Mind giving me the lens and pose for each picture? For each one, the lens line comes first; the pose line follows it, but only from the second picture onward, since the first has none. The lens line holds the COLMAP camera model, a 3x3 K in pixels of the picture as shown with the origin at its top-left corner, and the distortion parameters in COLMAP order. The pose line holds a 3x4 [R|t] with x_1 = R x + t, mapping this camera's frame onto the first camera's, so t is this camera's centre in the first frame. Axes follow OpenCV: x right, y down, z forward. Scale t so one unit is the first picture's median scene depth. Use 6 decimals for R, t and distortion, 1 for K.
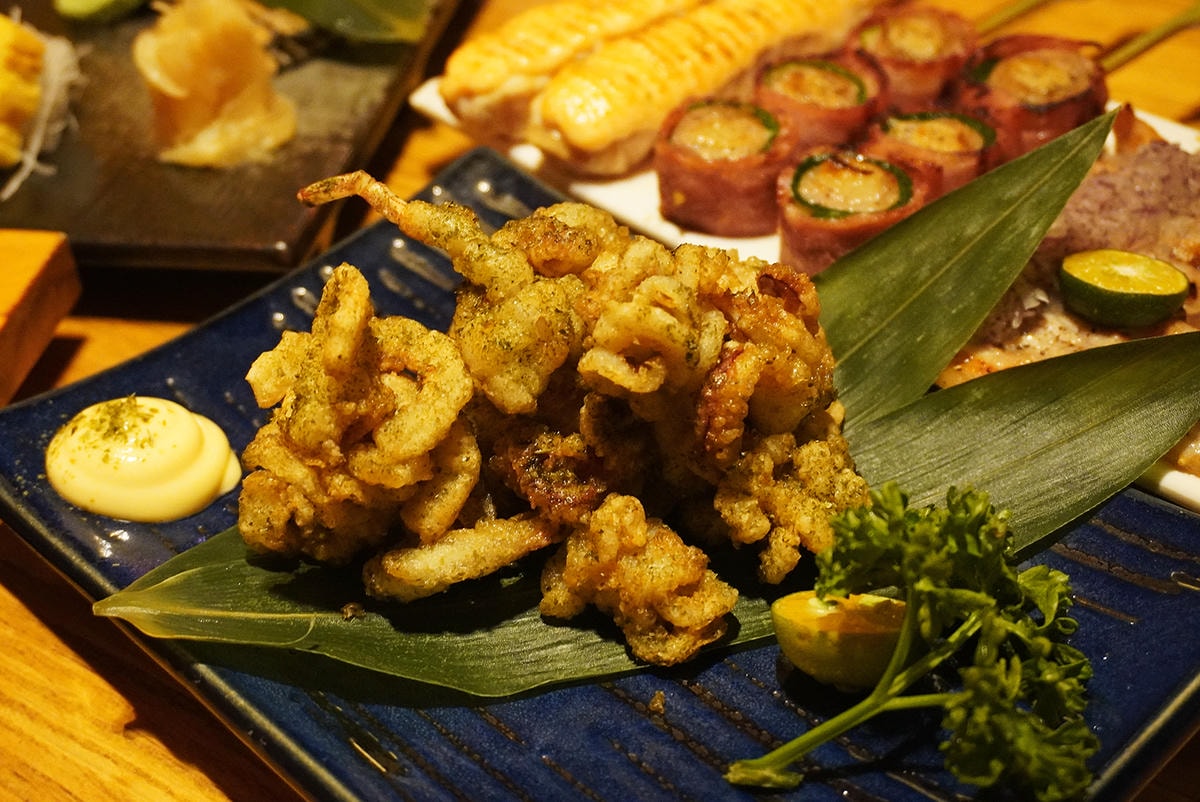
lens RADIAL K [[1706.0, 0, 598.9], [0, 1706.0, 399.9], [0, 0, 1]] dist [0.045160, 0.000000]
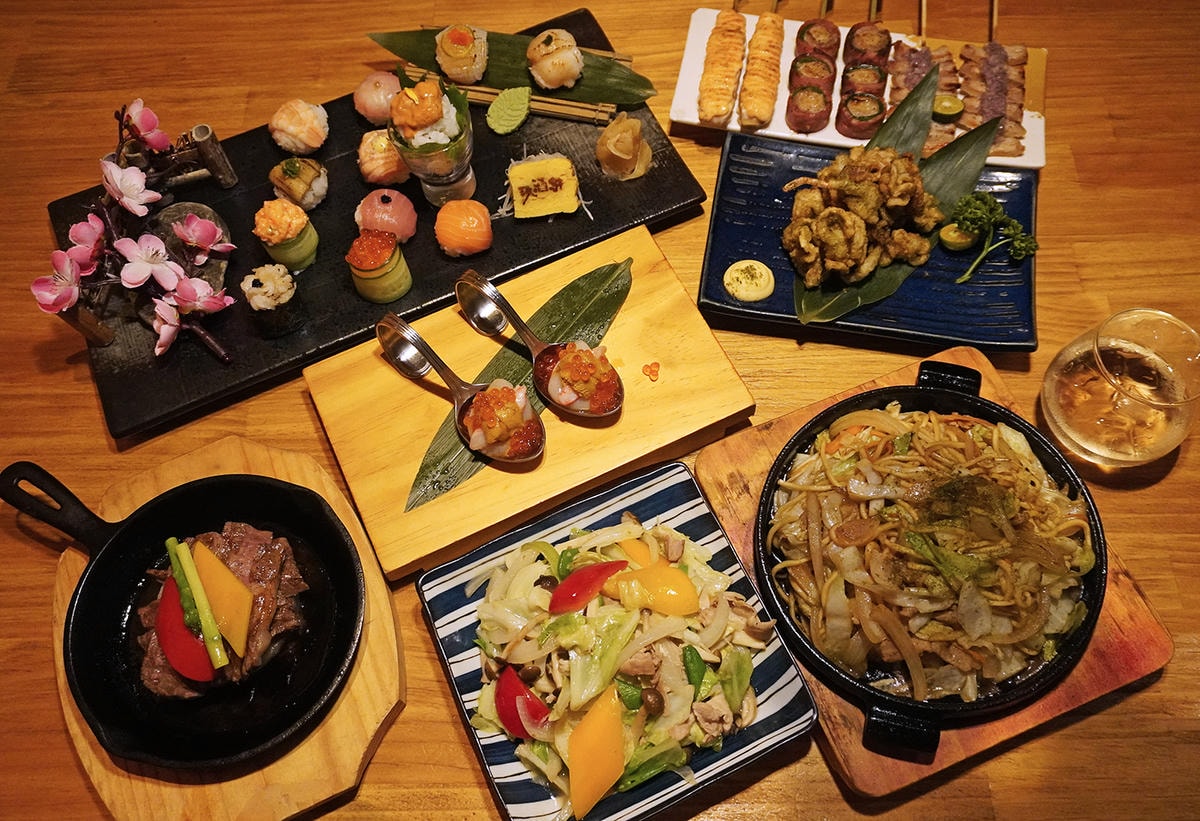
lens RADIAL K [[1015.1, 0, 595.4], [0, 1015.1, 413.8], [0, 0, 1]] dist [-0.009020, -0.008619]
pose [[0.811348, -0.508868, 0.287693, -1.274186], [0.343393, 0.813181, 0.469914, -0.827137], [-0.473071, -0.282472, 0.834514, -0.619233]]
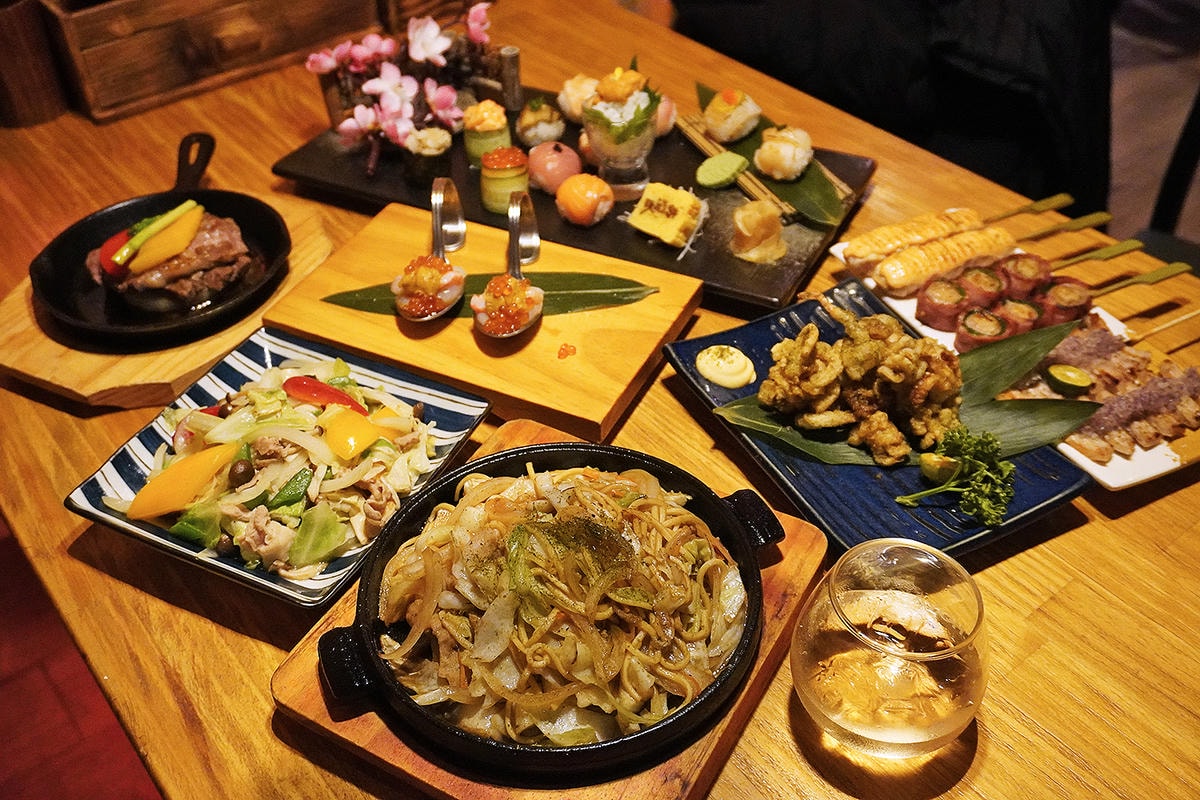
lens RADIAL K [[1176.4, 0, 599.1], [0, 1176.4, 409.4], [0, 0, 1]] dist [-0.001878, 0.000000]
pose [[0.957218, 0.216841, -0.191610, -0.066785], [-0.201774, 0.974798, 0.095166, -0.047597], [0.207417, -0.052432, 0.976846, -1.164616]]
